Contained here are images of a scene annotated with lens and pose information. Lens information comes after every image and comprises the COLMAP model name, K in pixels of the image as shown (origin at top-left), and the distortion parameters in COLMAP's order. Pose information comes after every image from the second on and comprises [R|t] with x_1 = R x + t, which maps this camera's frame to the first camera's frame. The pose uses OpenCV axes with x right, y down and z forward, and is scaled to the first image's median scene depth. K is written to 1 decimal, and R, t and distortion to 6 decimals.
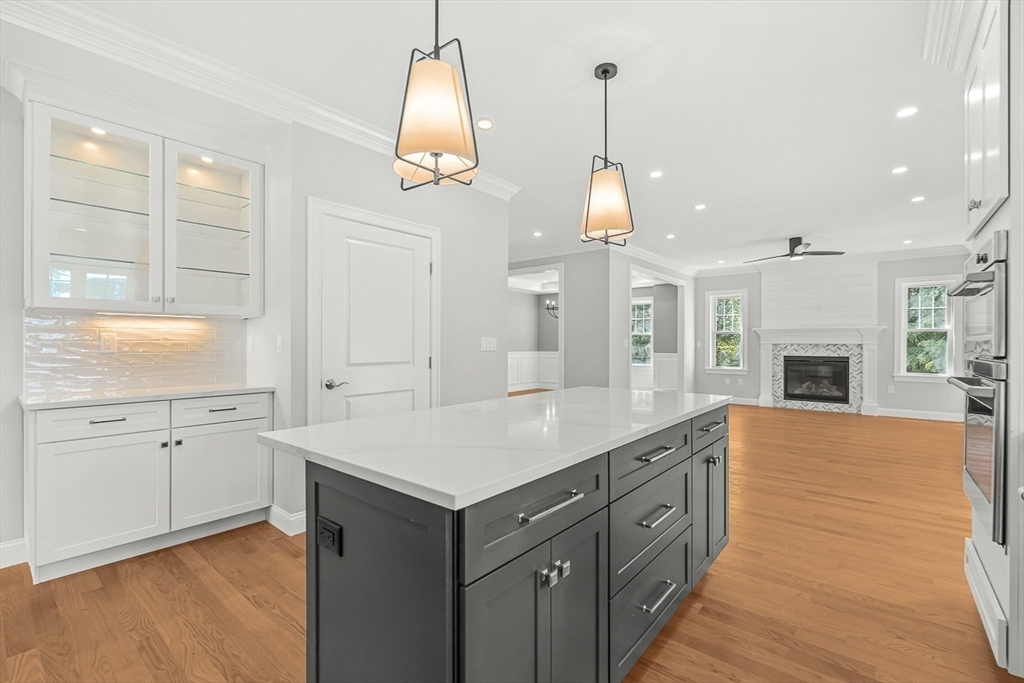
lens RADIAL K [[468.0, 0, 492.5], [0, 468.0, 341.1], [0, 0, 1]] dist [-0.032174, -0.000677]
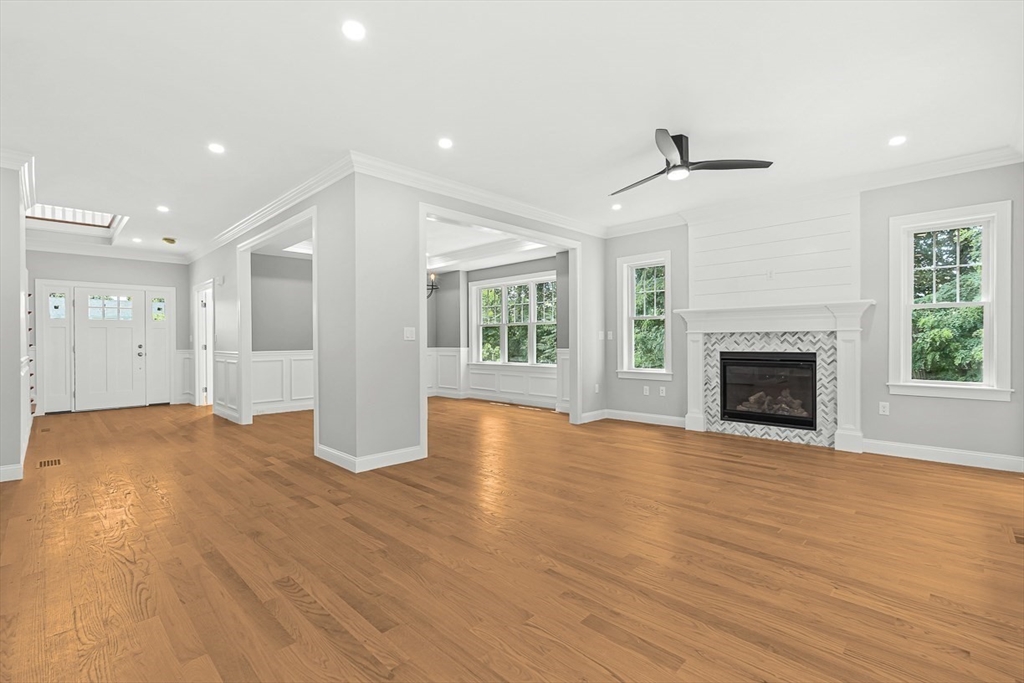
lens RADIAL K [[468.0, 0, 516.2], [0, 468.0, 336.6], [0, 0, 1]] dist [-0.032174, -0.000677]
pose [[0.996611, -0.009101, -0.081753, 0.418930], [0.008687, 0.999948, -0.005417, 0.012474], [0.081798, 0.004688, 0.996638, 0.349152]]
